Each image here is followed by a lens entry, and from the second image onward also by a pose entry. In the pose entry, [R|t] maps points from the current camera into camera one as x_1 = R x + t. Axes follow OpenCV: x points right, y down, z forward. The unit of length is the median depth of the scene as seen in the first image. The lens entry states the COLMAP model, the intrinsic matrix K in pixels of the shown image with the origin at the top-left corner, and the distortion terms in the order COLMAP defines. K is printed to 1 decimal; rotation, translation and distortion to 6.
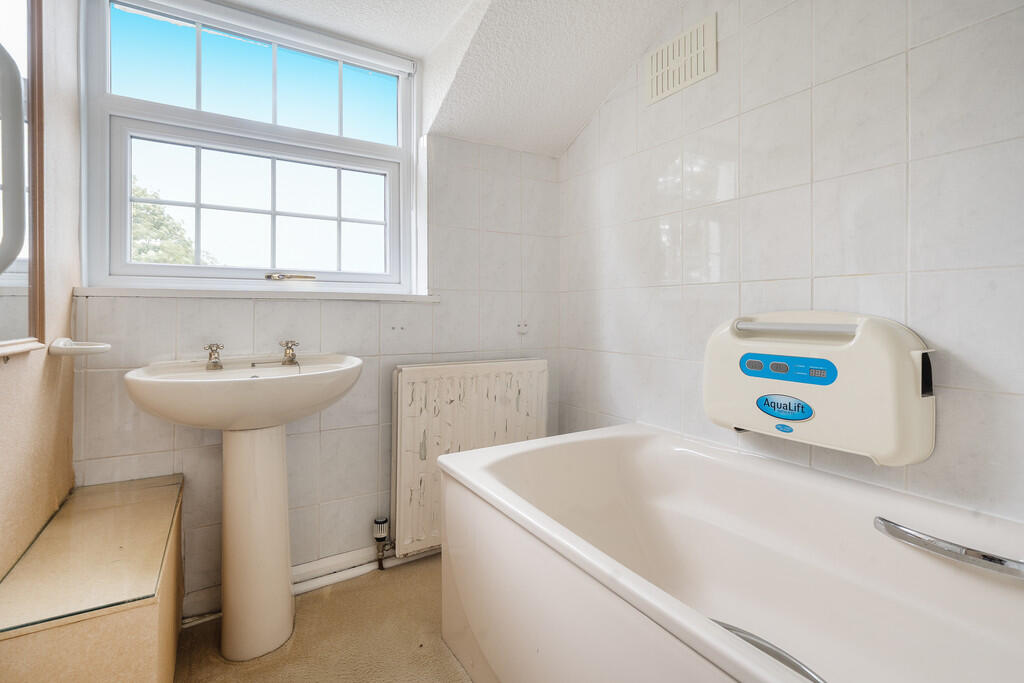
lens RADIAL K [[471.4, 0, 511.9], [0, 471.4, 311.4], [0, 0, 1]] dist [-0.000191, -0.000144]
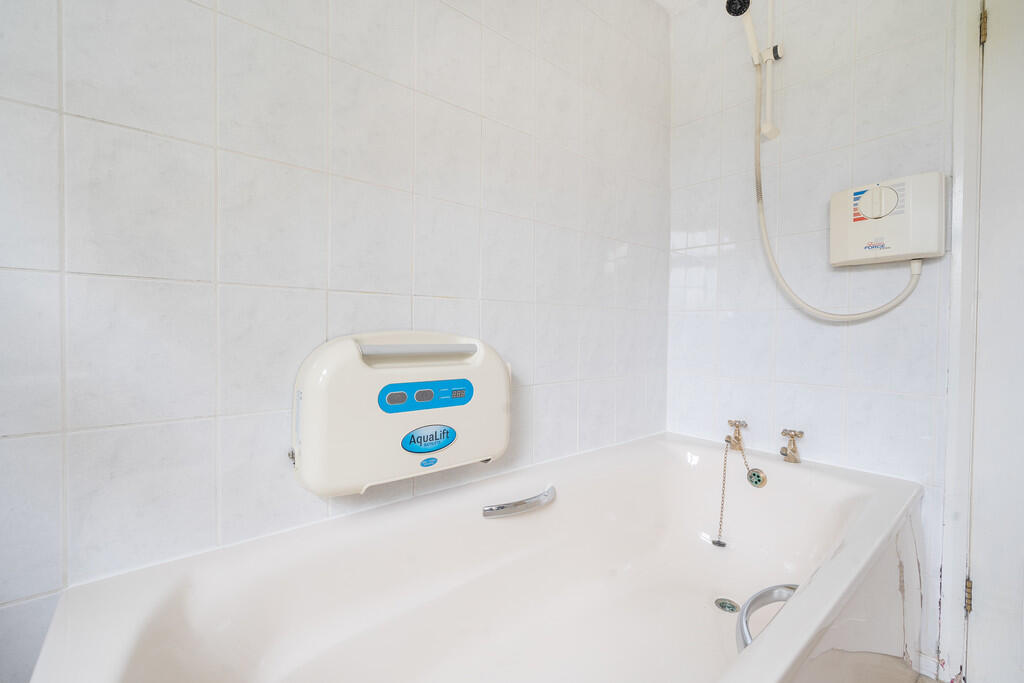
lens RADIAL K [[434.3, 0, 512.9], [0, 434.3, 340.4], [0, 0, 1]] dist [-0.000286, 0.000120]
pose [[-0.137915, -0.019014, 0.990262, -0.255696], [-0.003700, 0.999819, 0.018682, 0.000660], [-0.990437, -0.001087, -0.137961, 0.952385]]
